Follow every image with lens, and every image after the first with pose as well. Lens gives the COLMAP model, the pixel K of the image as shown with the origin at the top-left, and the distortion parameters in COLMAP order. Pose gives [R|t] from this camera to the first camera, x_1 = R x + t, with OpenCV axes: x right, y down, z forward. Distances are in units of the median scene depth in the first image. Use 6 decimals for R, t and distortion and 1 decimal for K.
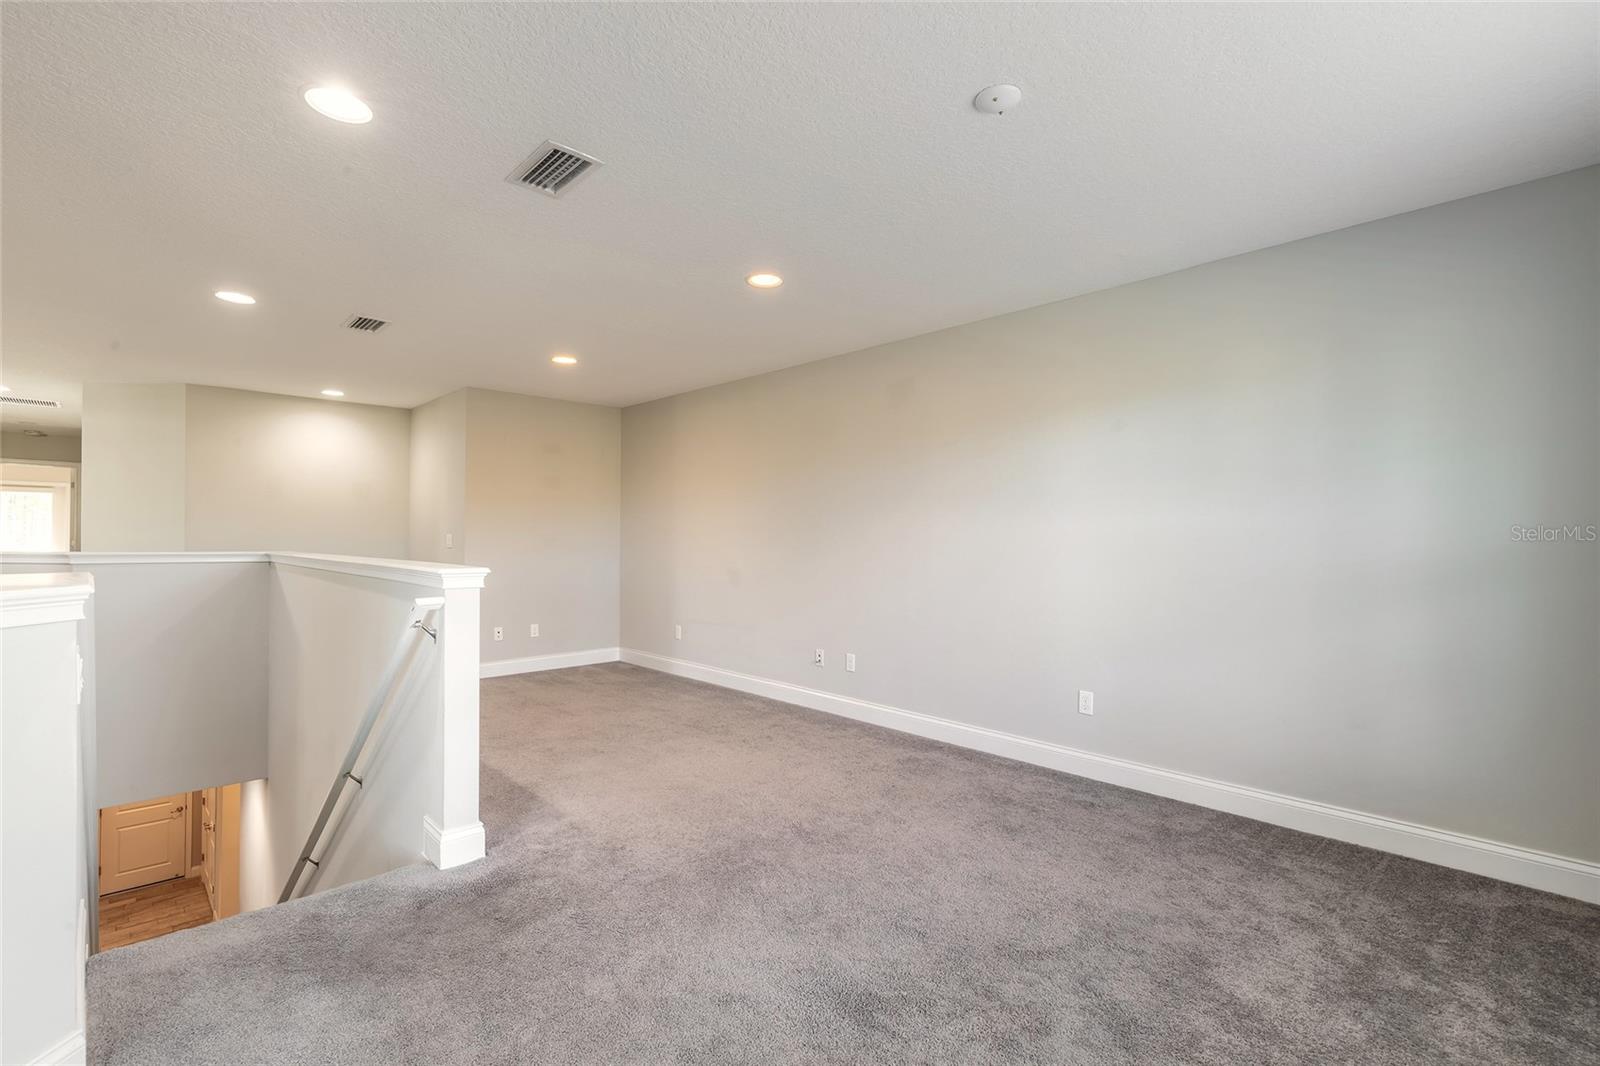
lens RADIAL K [[734.8, 0, 790.6], [0, 734.8, 536.0], [0, 0, 1]] dist [0.003307, 0.000023]
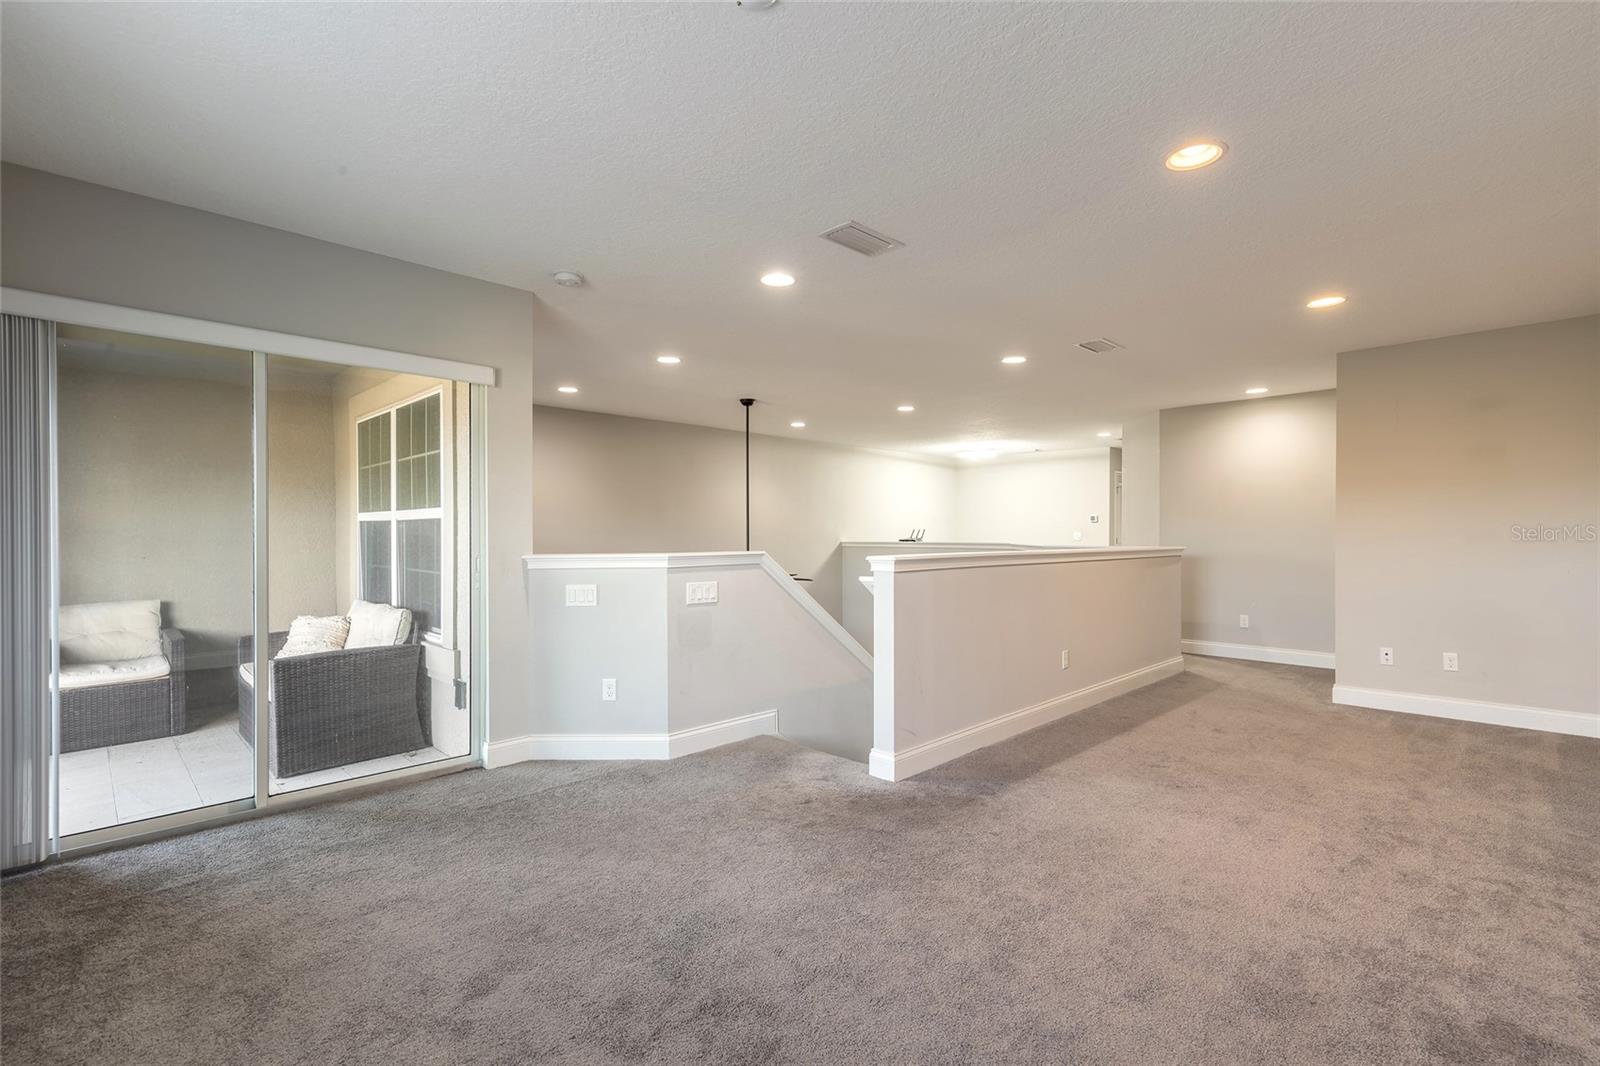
lens RADIAL K [[734.8, 0, 791.5], [0, 734.8, 535.8], [0, 0, 1]] dist [0.003307, 0.000023]
pose [[-0.006189, -0.003411, -0.999975, 0.591713], [0.005778, 0.999977, -0.003447, 0.006249], [0.999964, -0.005799, -0.006169, 0.563167]]
